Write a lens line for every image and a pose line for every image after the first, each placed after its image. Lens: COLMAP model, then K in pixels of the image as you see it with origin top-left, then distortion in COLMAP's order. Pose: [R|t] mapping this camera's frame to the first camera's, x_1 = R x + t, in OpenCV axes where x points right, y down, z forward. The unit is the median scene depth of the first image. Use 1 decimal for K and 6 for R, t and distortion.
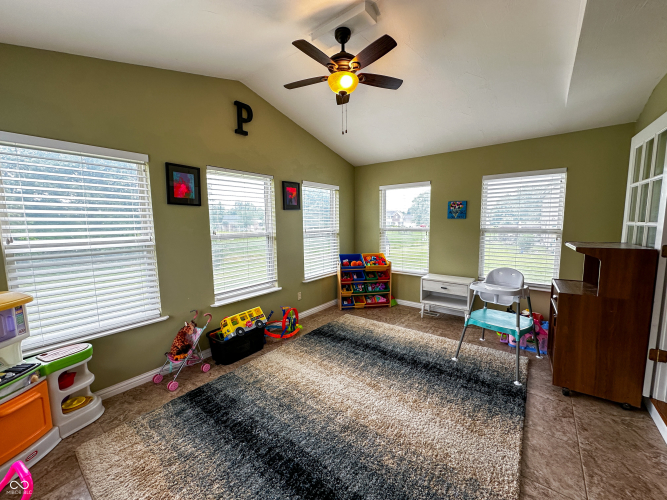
lens RADIAL K [[265.4, 0, 333.1], [0, 265.4, 249.7], [0, 0, 1]] dist [-0.000185, -0.000230]
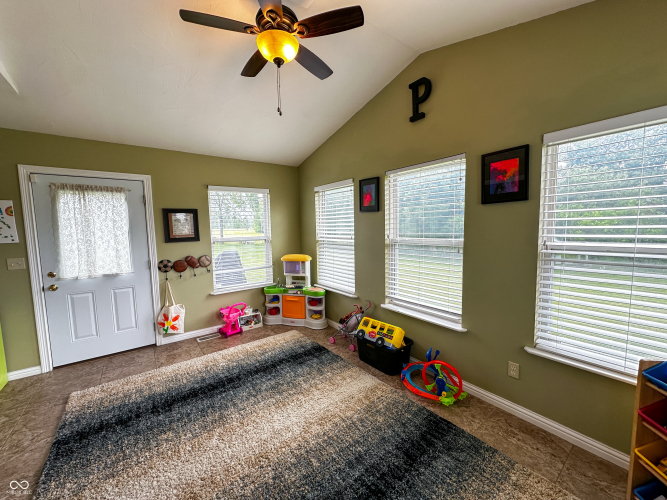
lens RADIAL K [[265.4, 0, 334.0], [0, 265.4, 249.3], [0, 0, 1]] dist [-0.000185, -0.000230]
pose [[-0.254963, 0.101339, -0.961626, 0.642868], [-0.080286, 0.988841, 0.125493, -0.136653], [0.963612, 0.109201, -0.243982, 1.147986]]
